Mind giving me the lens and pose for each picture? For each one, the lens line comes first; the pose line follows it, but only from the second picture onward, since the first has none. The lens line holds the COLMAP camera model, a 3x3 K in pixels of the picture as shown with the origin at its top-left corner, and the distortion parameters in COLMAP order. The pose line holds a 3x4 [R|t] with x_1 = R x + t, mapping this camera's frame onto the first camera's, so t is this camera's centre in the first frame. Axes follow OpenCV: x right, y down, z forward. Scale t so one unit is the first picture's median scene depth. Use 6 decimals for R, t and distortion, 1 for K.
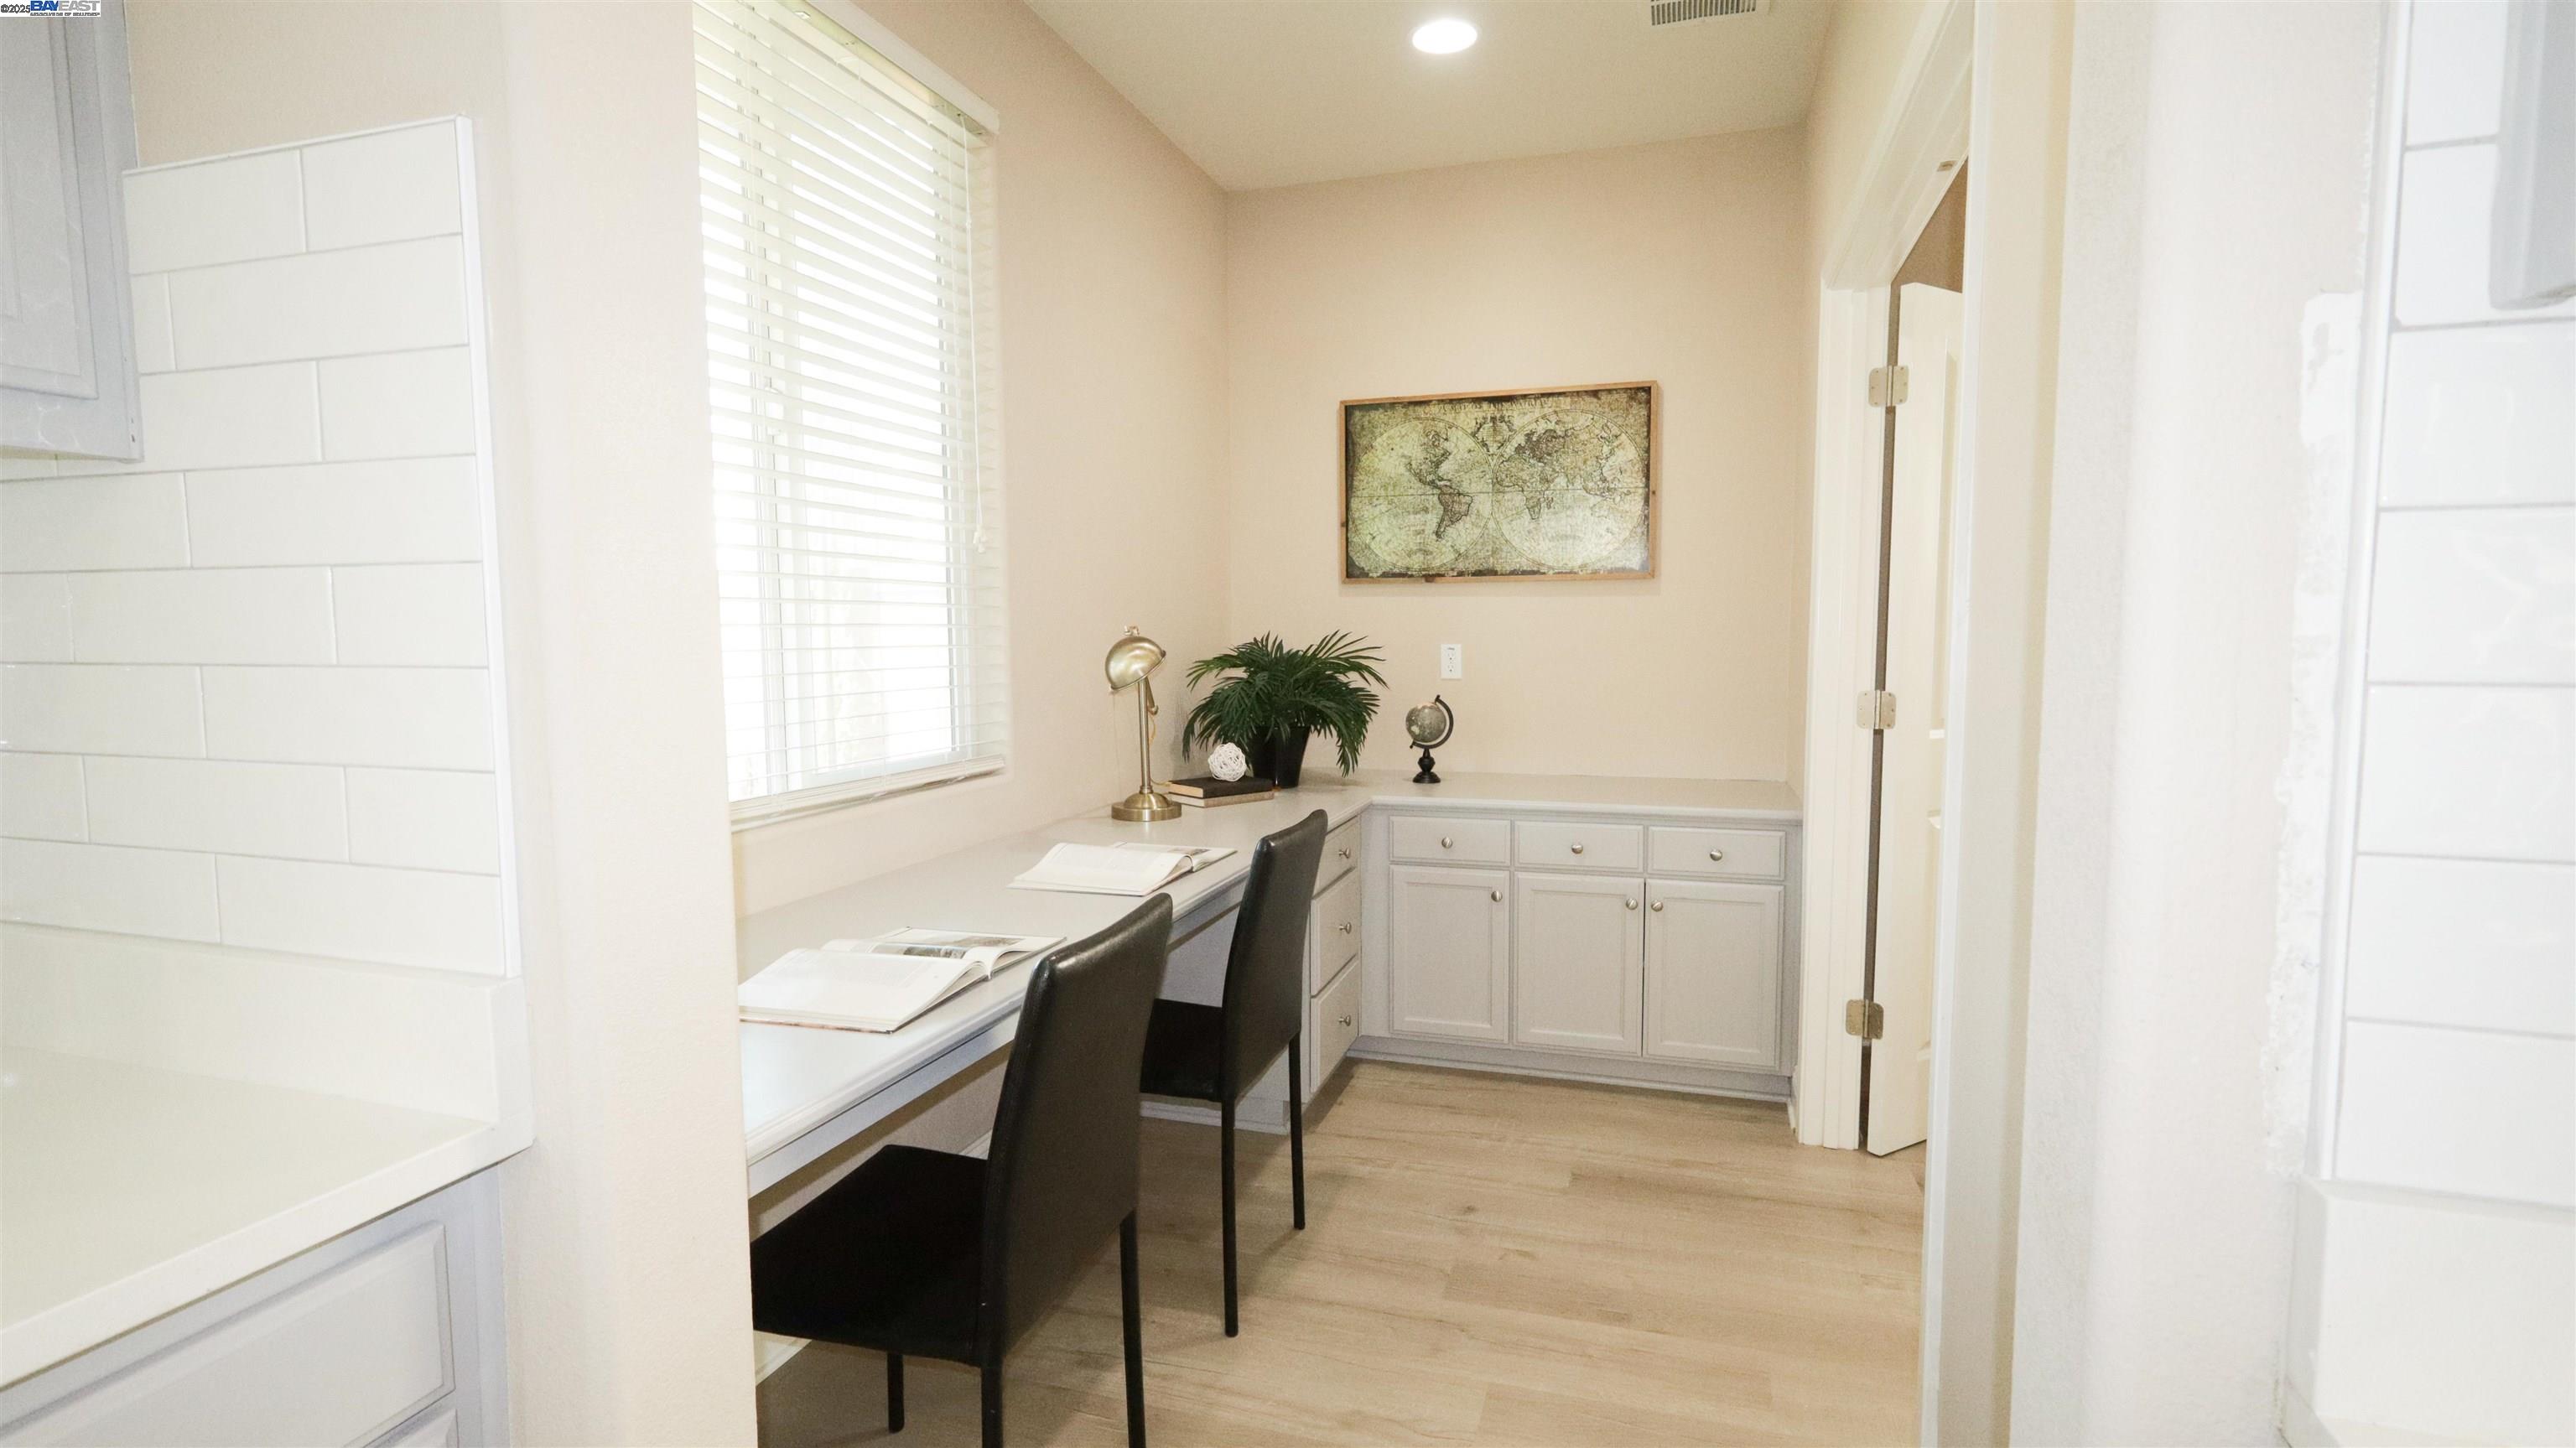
lens RADIAL K [[1203.7, 0, 1298.3], [0, 1203.7, 731.4], [0, 0, 1]] dist [0.000220, 0.001463]
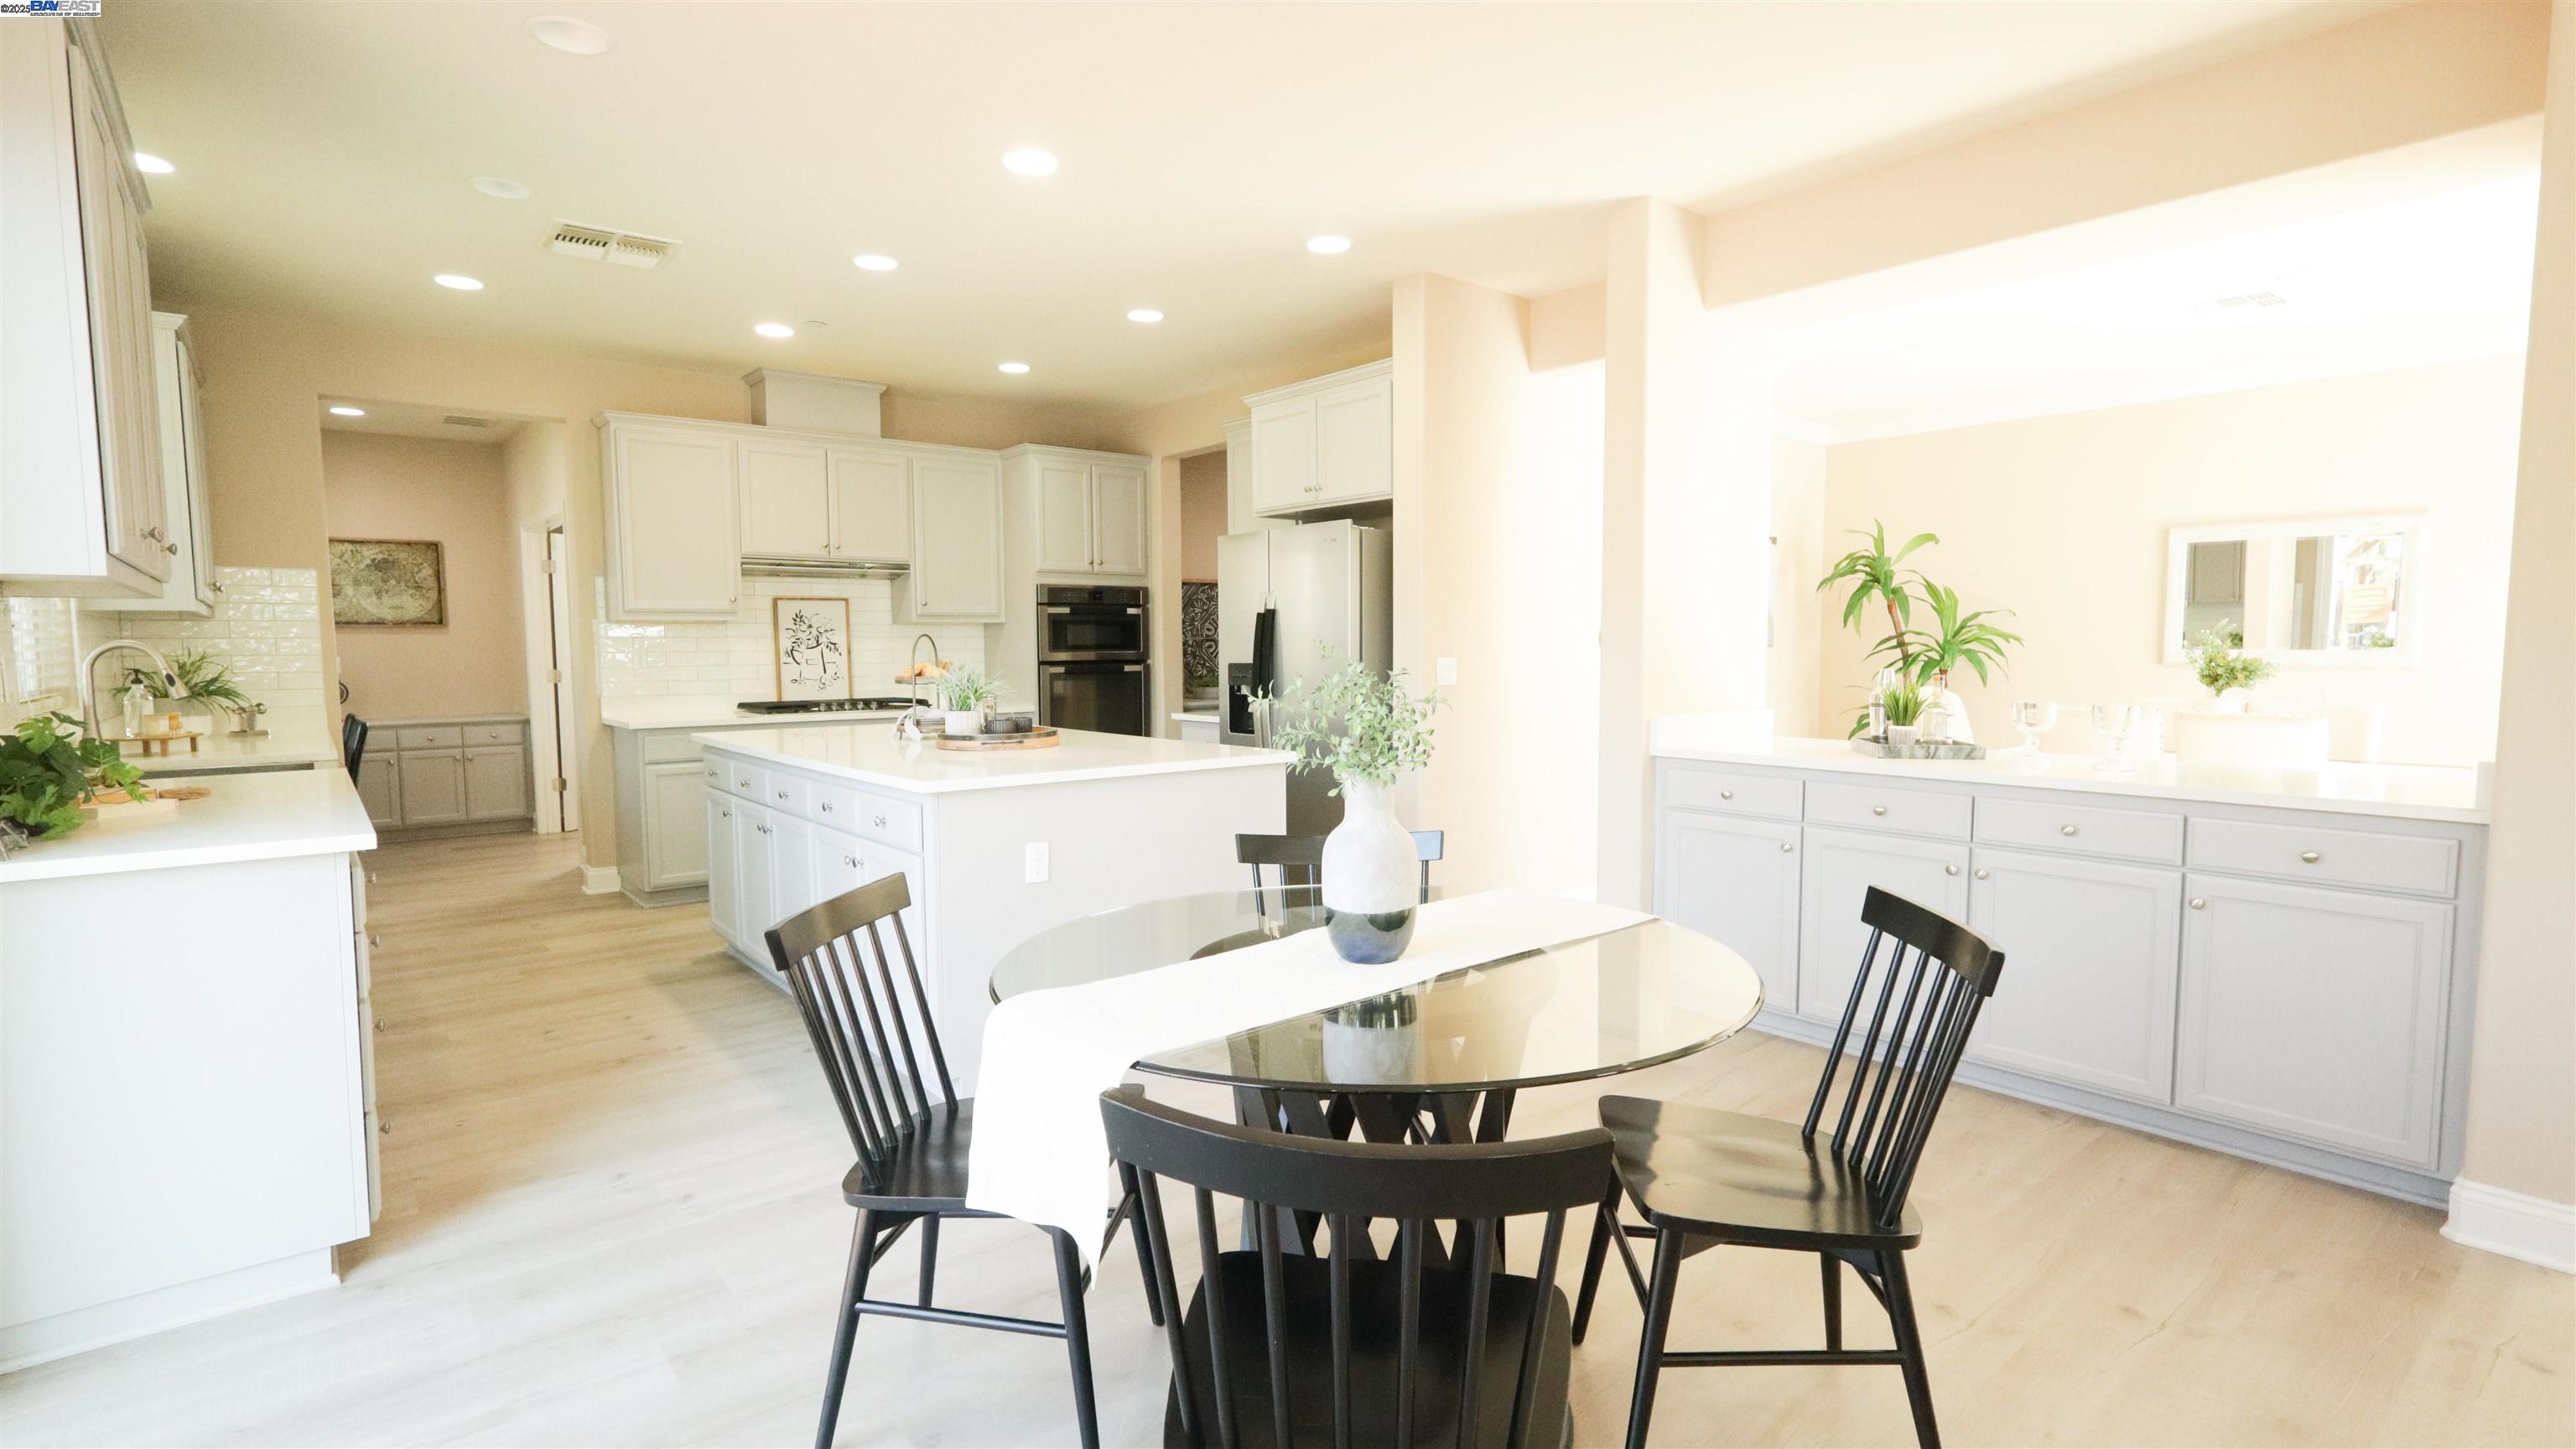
lens RADIAL K [[1203.8, 0, 1295.9], [0, 1203.8, 730.6], [0, 0, 1]] dist [0.000220, 0.001463]
pose [[0.544074, -0.058749, 0.836978, -0.741043], [0.074321, 0.996999, 0.021669, 0.135819], [-0.835739, 0.050416, 0.546807, -1.561195]]
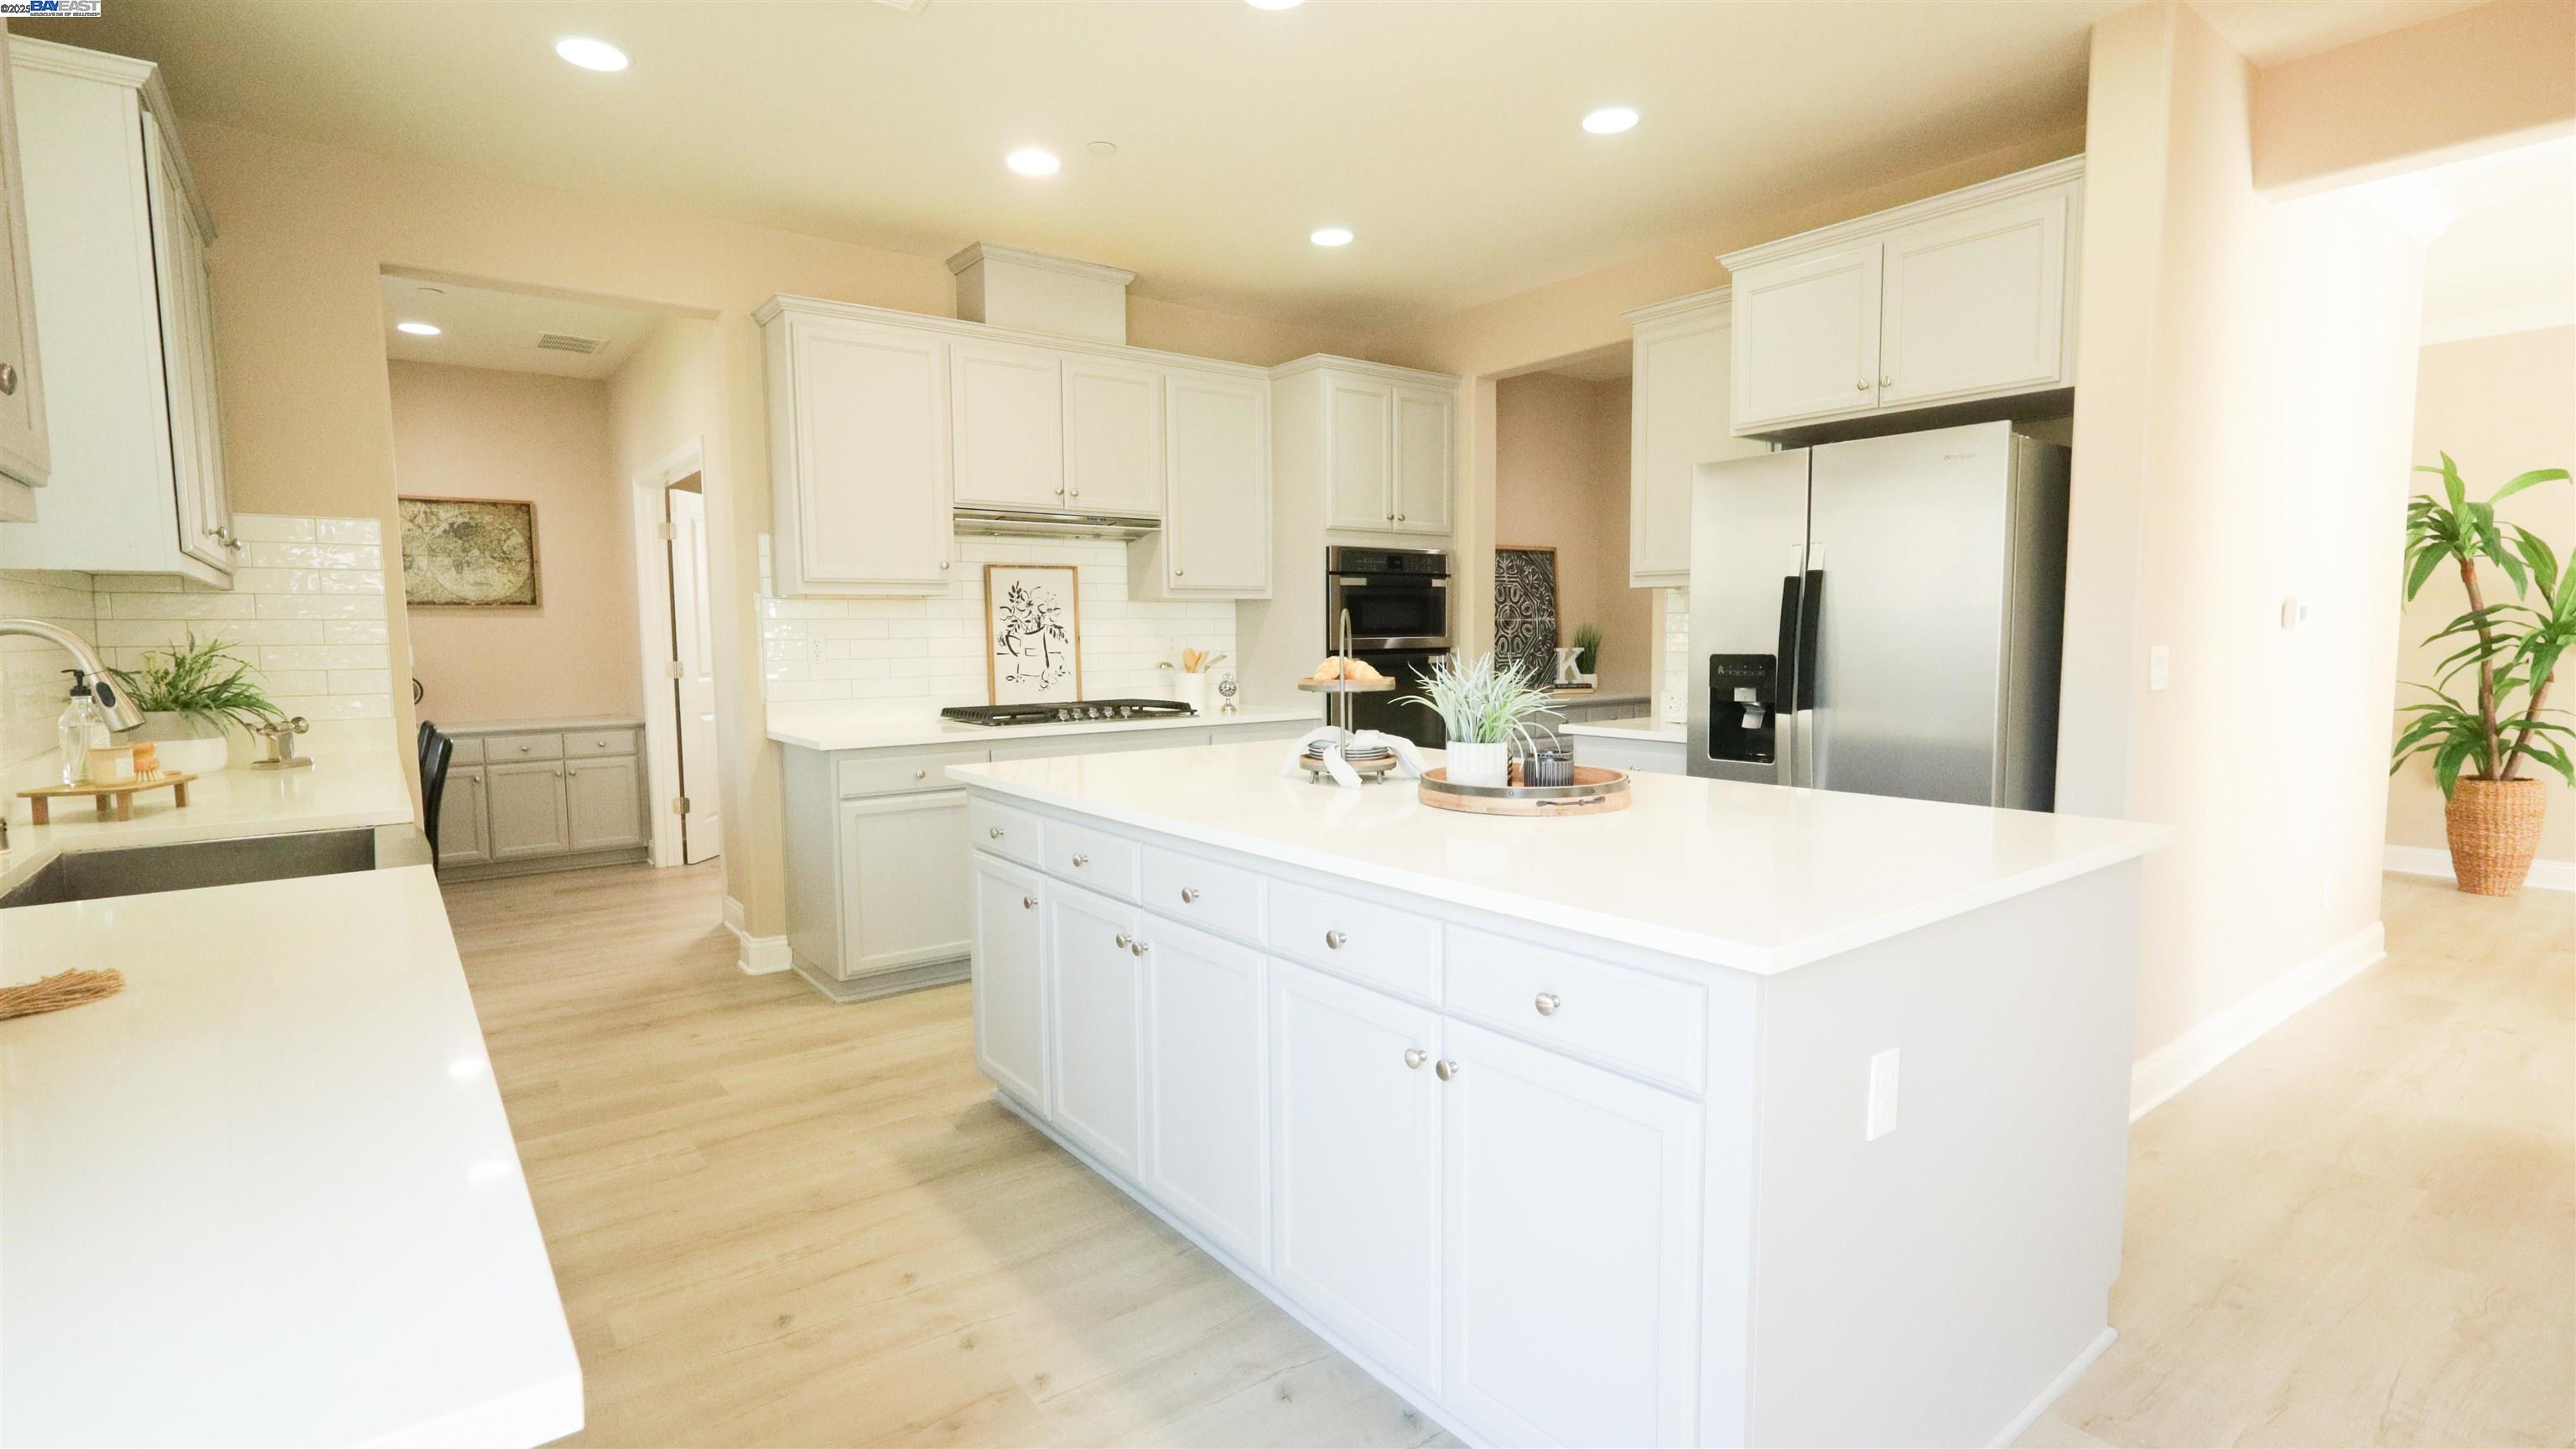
lens RADIAL K [[1203.8, 0, 1293.8], [0, 1203.8, 730.9], [0, 0, 1]] dist [0.000220, 0.001463]
pose [[0.575984, -0.068746, 0.814565, -0.545511], [0.074624, 0.996719, 0.031351, 0.085360], [-0.814048, 0.042729, 0.579224, -0.977483]]
